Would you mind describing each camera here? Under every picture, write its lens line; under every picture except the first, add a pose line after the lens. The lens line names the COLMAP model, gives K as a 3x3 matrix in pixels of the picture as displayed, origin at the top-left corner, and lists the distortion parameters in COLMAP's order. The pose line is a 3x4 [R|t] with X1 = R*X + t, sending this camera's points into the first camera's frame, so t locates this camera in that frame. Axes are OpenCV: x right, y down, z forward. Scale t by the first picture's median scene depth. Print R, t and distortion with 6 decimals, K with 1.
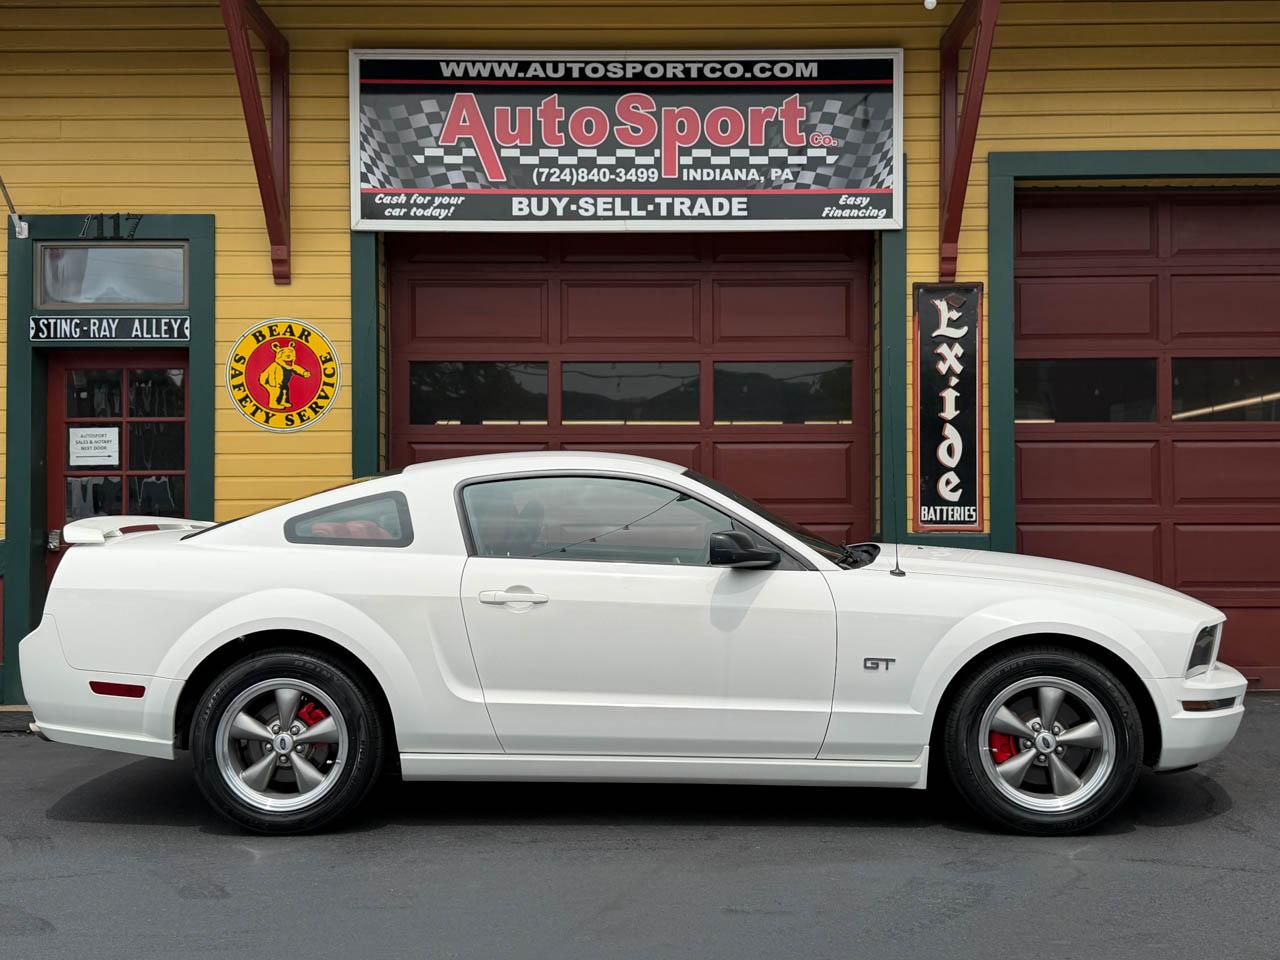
lens RADIAL K [[1456.2, 0, 633.3], [0, 1456.2, 475.2], [0, 0, 1]] dist [0.197600, -0.448940]
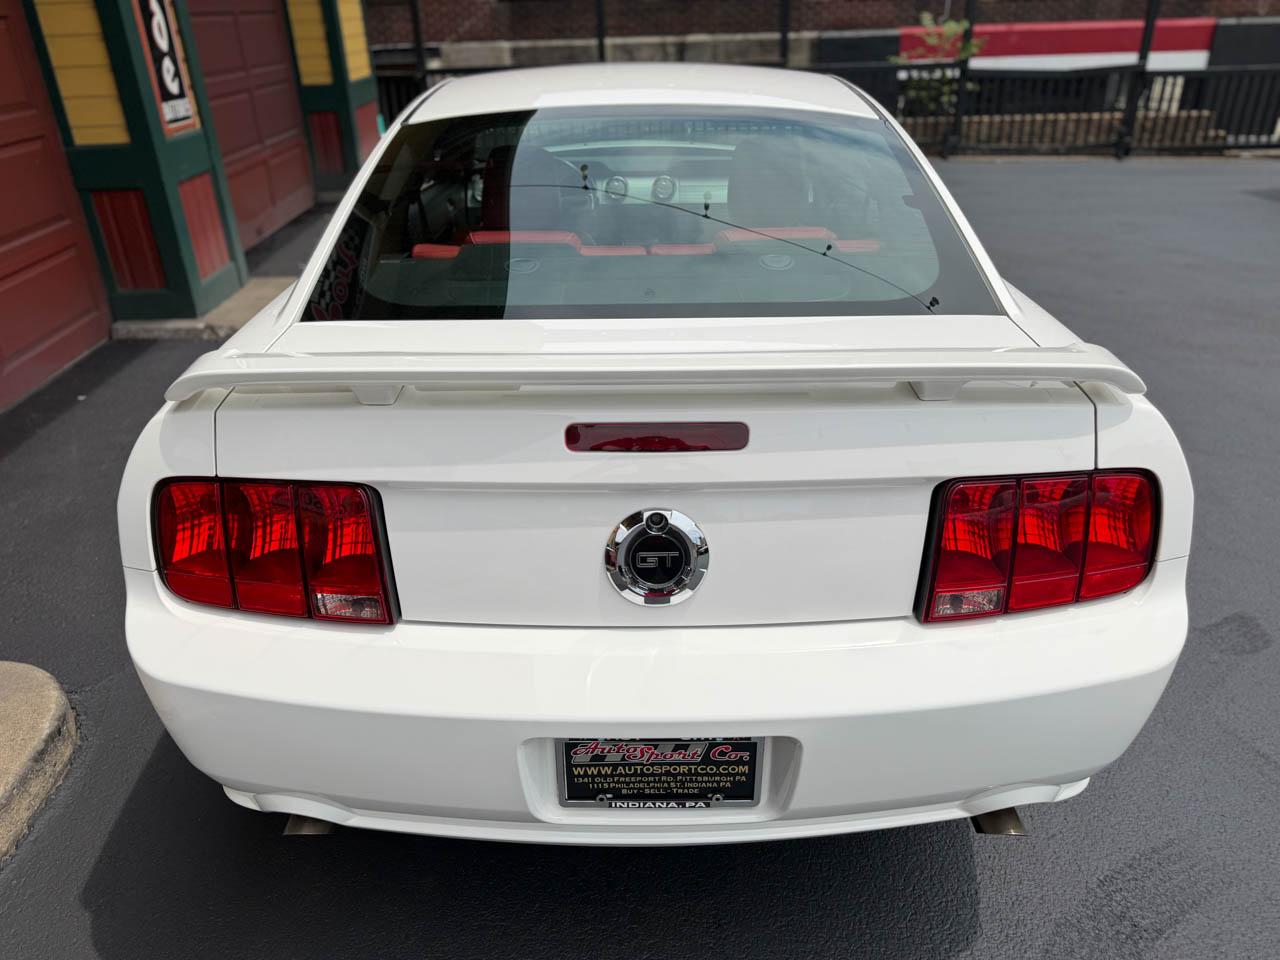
lens RADIAL K [[929.9, 0, 640.0], [0, 929.9, 480.0], [0, 0, 1]] dist [0.002857, -0.001076]
pose [[-0.019836, -0.450400, 0.892606, -0.392745], [-0.003194, 0.892806, 0.450430, -0.027848], [-0.999798, 0.006084, -0.019149, 0.730727]]
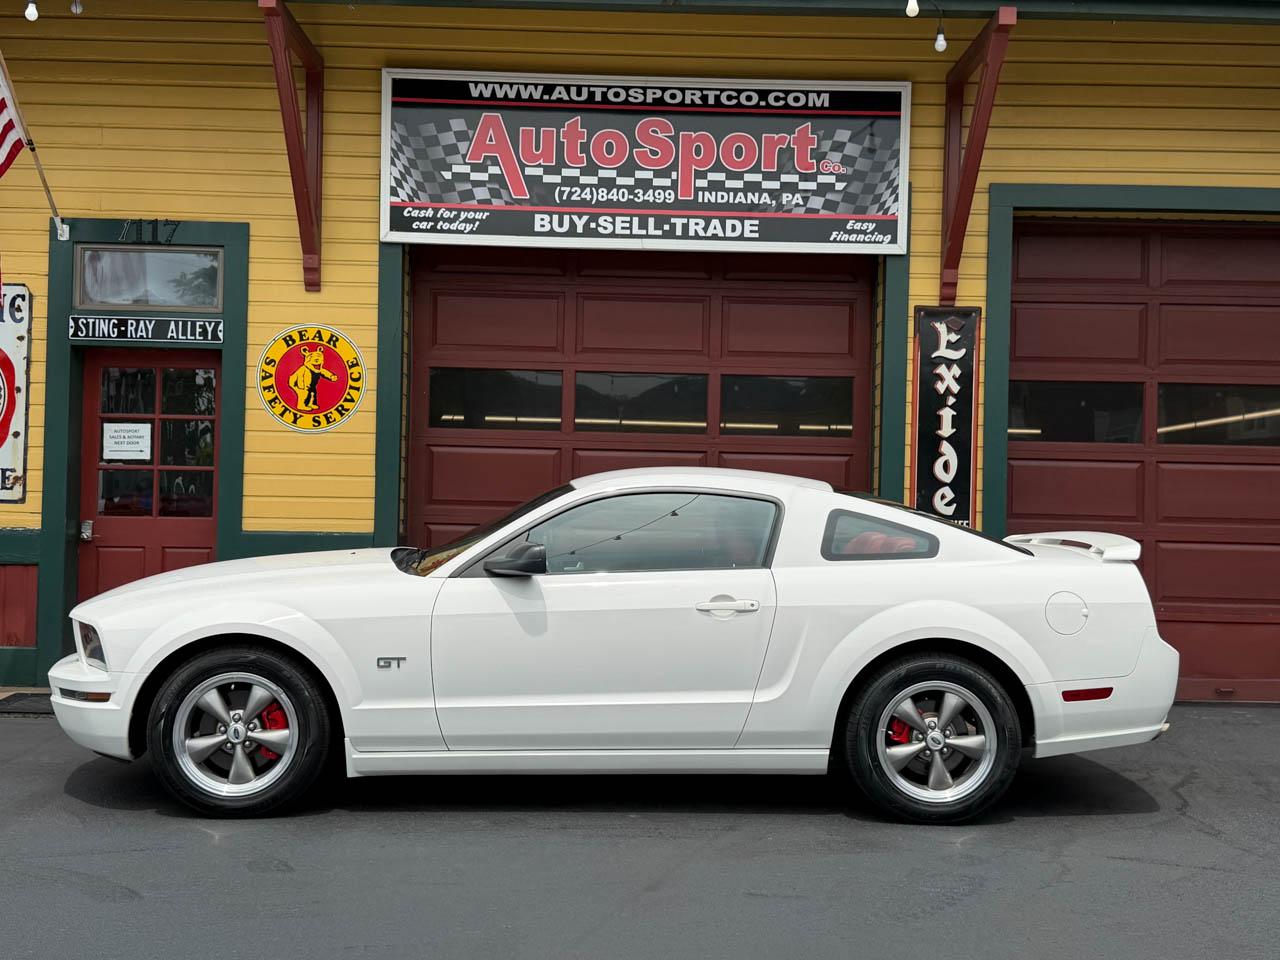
lens RADIAL K [[1456.2, 0, 633.3], [0, 1456.2, 475.2], [0, 0, 1]] dist [0.197600, -0.448940]
pose [[0.999625, 0.025196, 0.010750, -0.018752], [-0.025254, 0.999667, 0.005289, -0.010446], [-0.010614, -0.005559, 0.999928, -0.047178]]
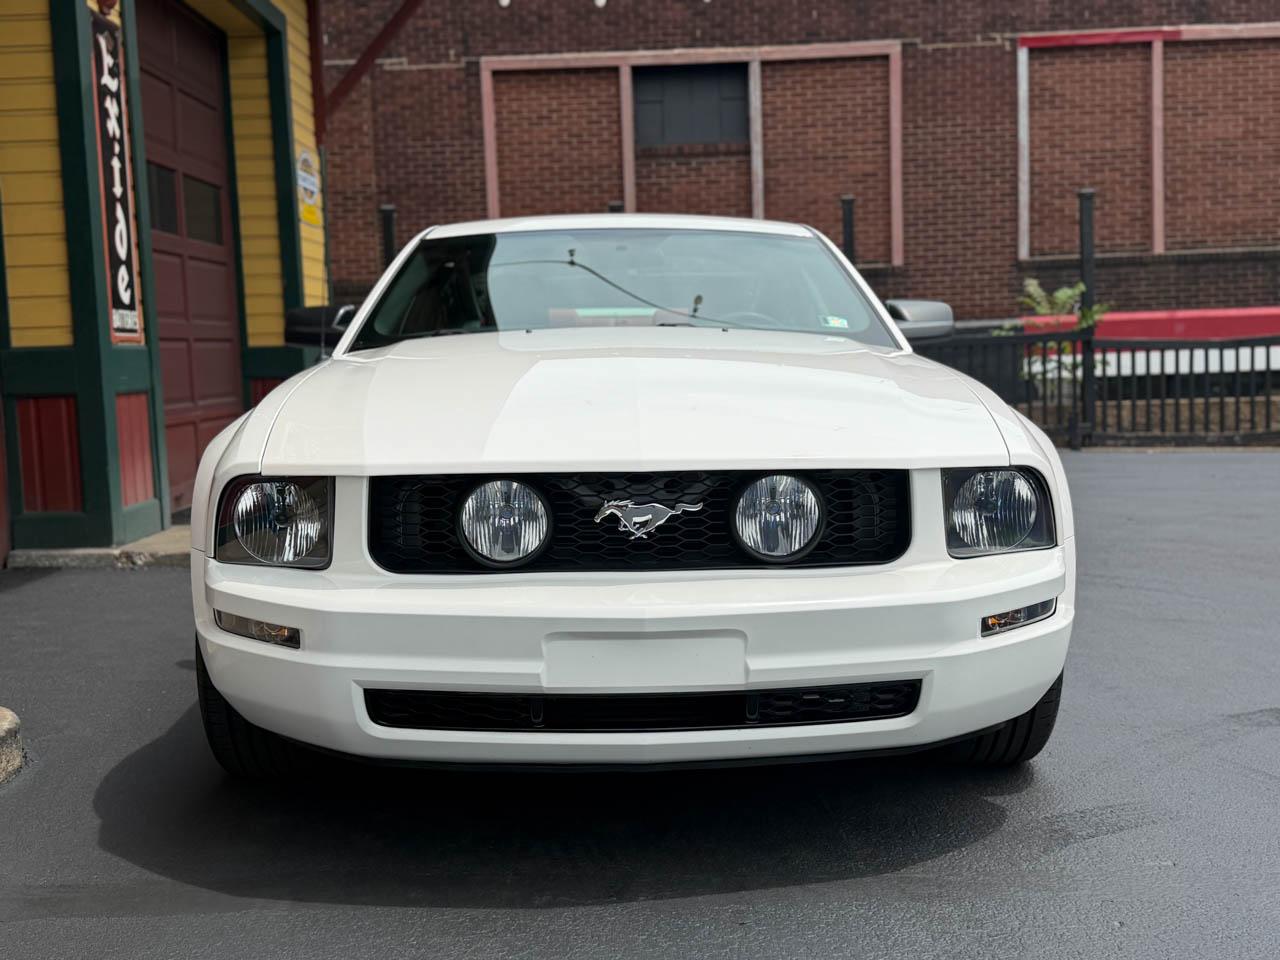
lens RADIAL K [[1473.8, 0, 640.0], [0, 1473.8, 480.0], [0, 0, 1]] dist [0.214131, -0.509445]
pose [[0.017292, -0.085373, 0.996199, -0.587530], [0.002412, 0.996349, 0.085344, 0.043872], [-0.999848, 0.000927, 0.017435, 0.708841]]
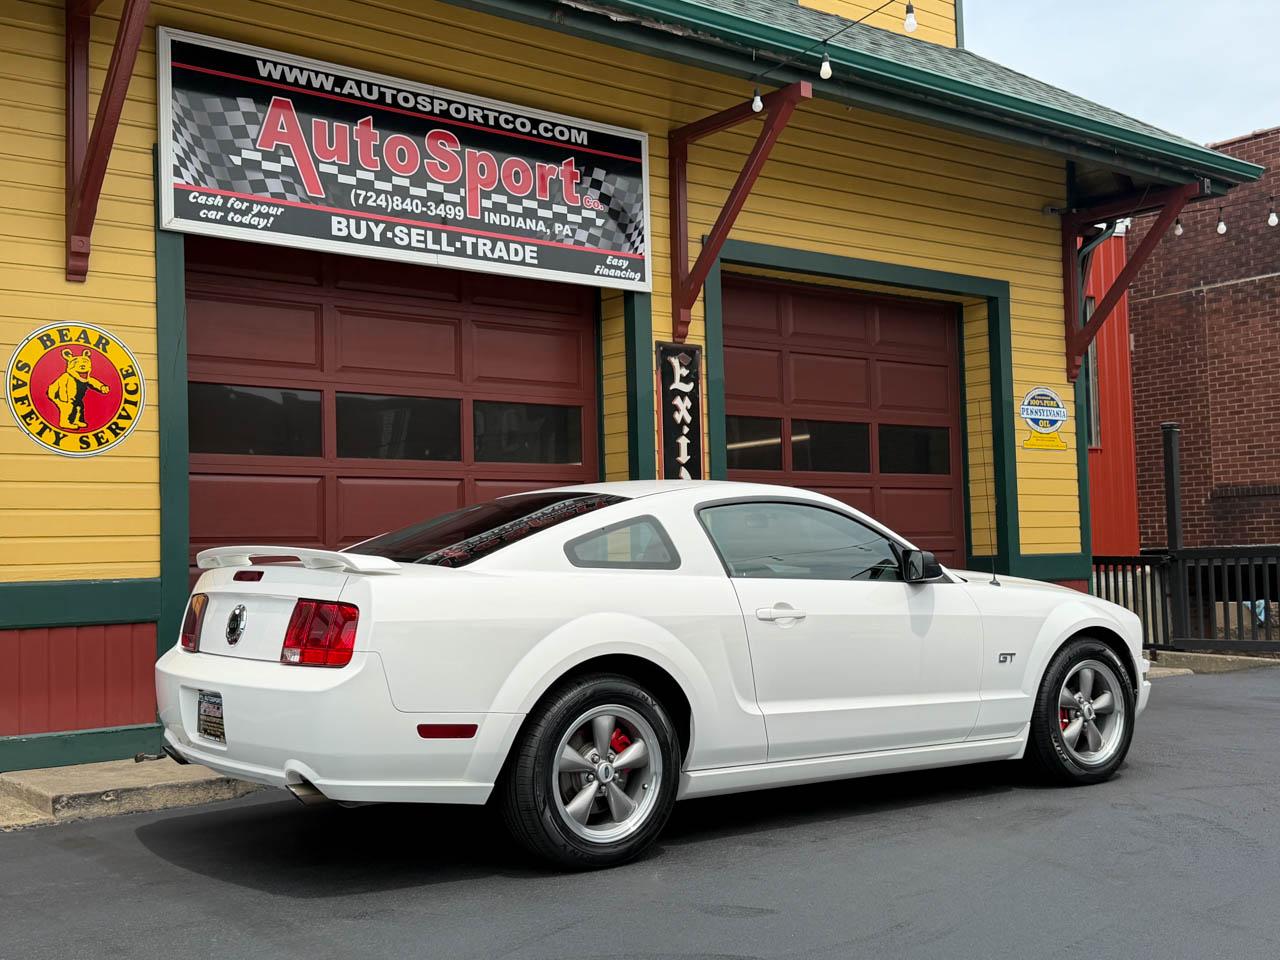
lens RADIAL K [[1456.2, 0, 633.3], [0, 1456.2, 475.2], [0, 0, 1]] dist [0.197600, -0.448940]
pose [[0.783818, 0.022142, 0.620595, -0.514957], [0.002230, 0.999257, -0.038470, 0.014649], [-0.620986, 0.031538, 0.783187, 0.140381]]
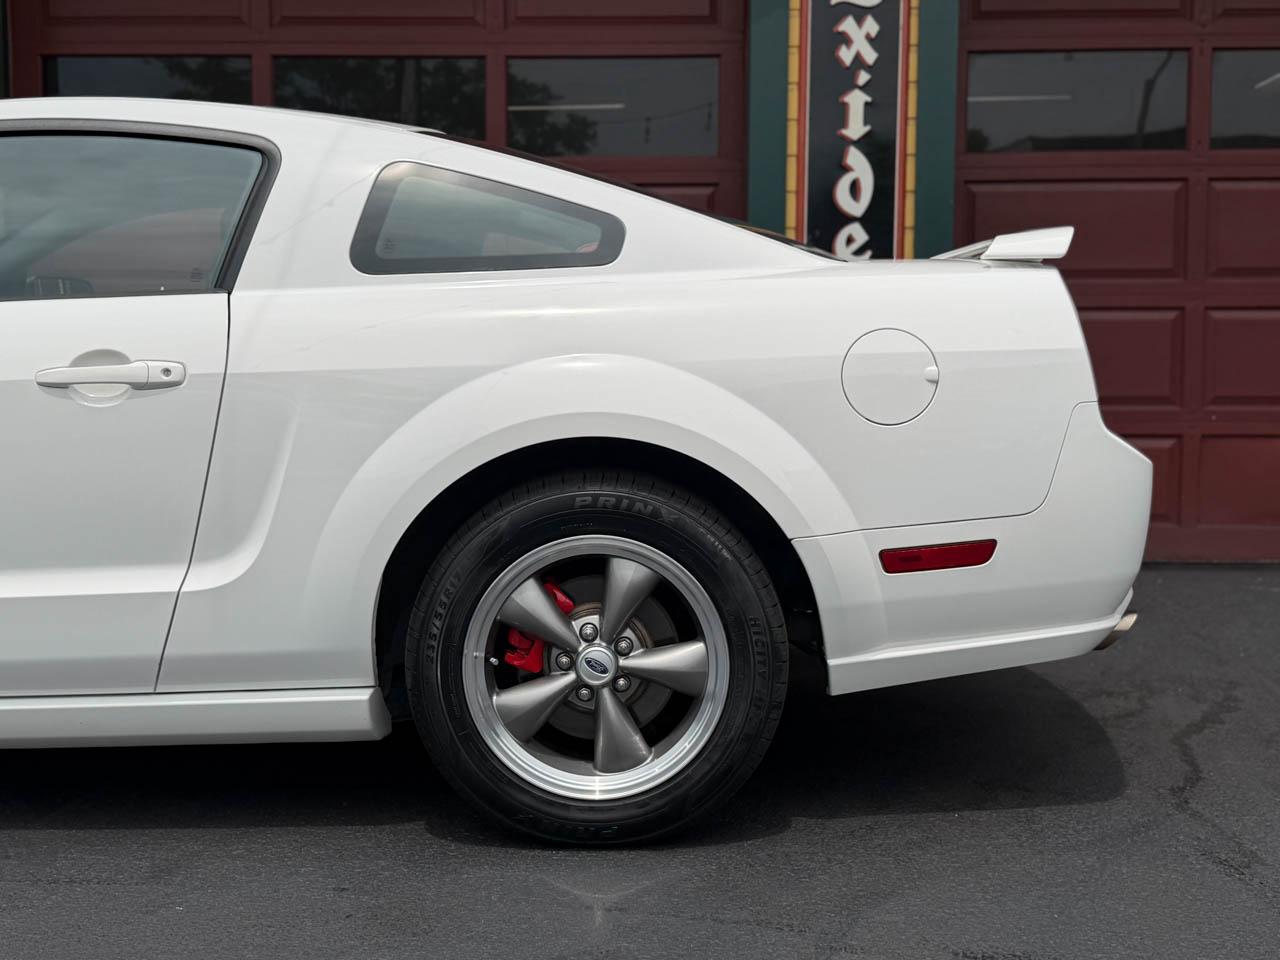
lens RADIAL K [[1517.4, 0, 655.7], [0, 1517.4, 481.2], [0, 0, 1]] dist [0.186162, -0.506096]
pose [[0.999279, 0.007474, -0.037216, 0.154739], [-0.003604, 0.994675, 0.103001, 0.041296], [0.037788, -0.102792, 0.993985, 0.320007]]
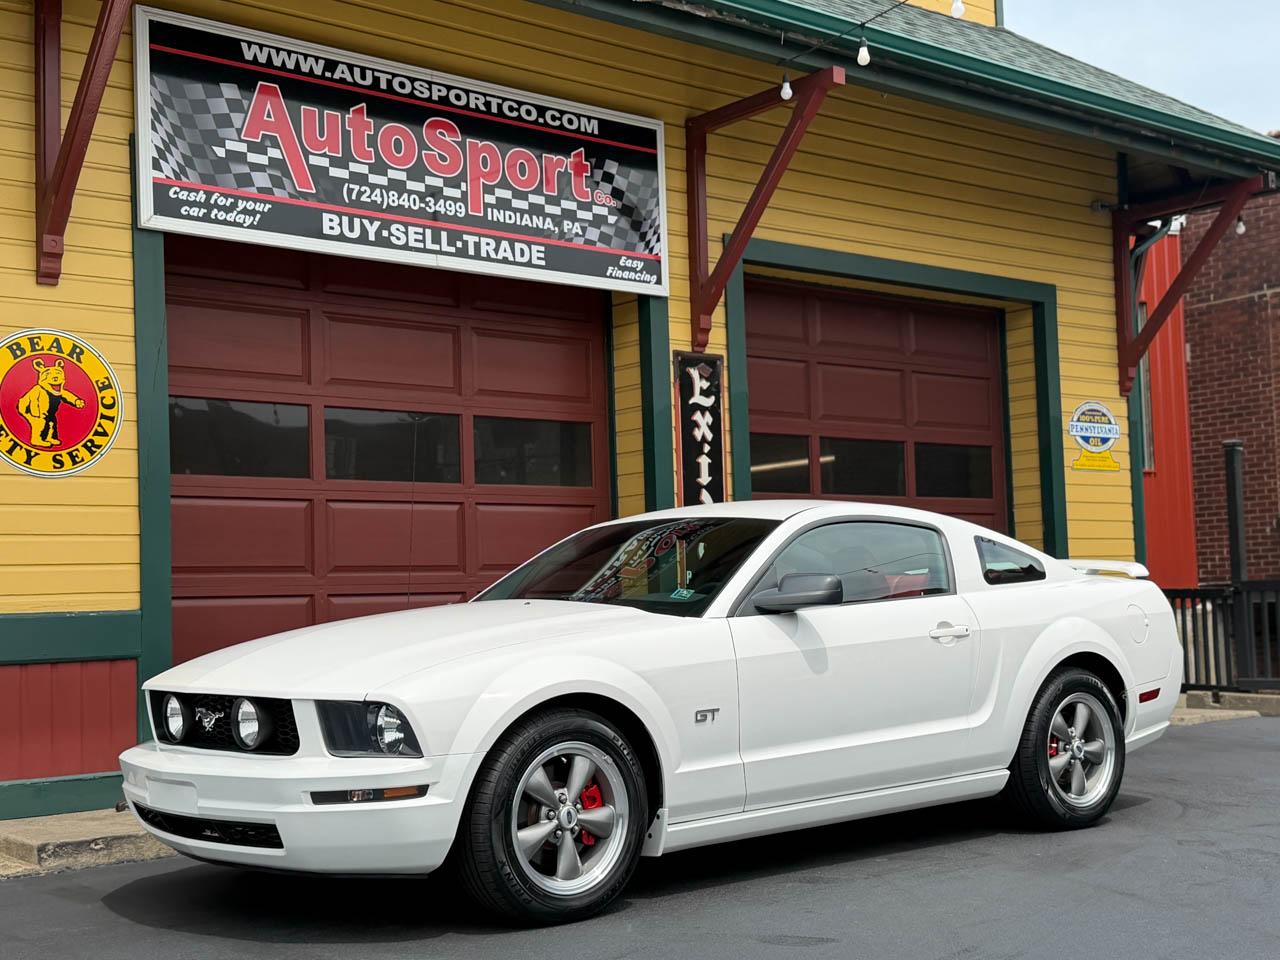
lens RADIAL K [[1693.6, 0, 665.5], [0, 1693.6, 499.1], [0, 0, 1]] dist [0.189592, -0.407601]
pose [[0.764070, 0.022751, 0.644732, -0.571535], [0.008153, 0.998958, -0.044914, 0.025091], [-0.645082, 0.039574, 0.763088, 0.110519]]
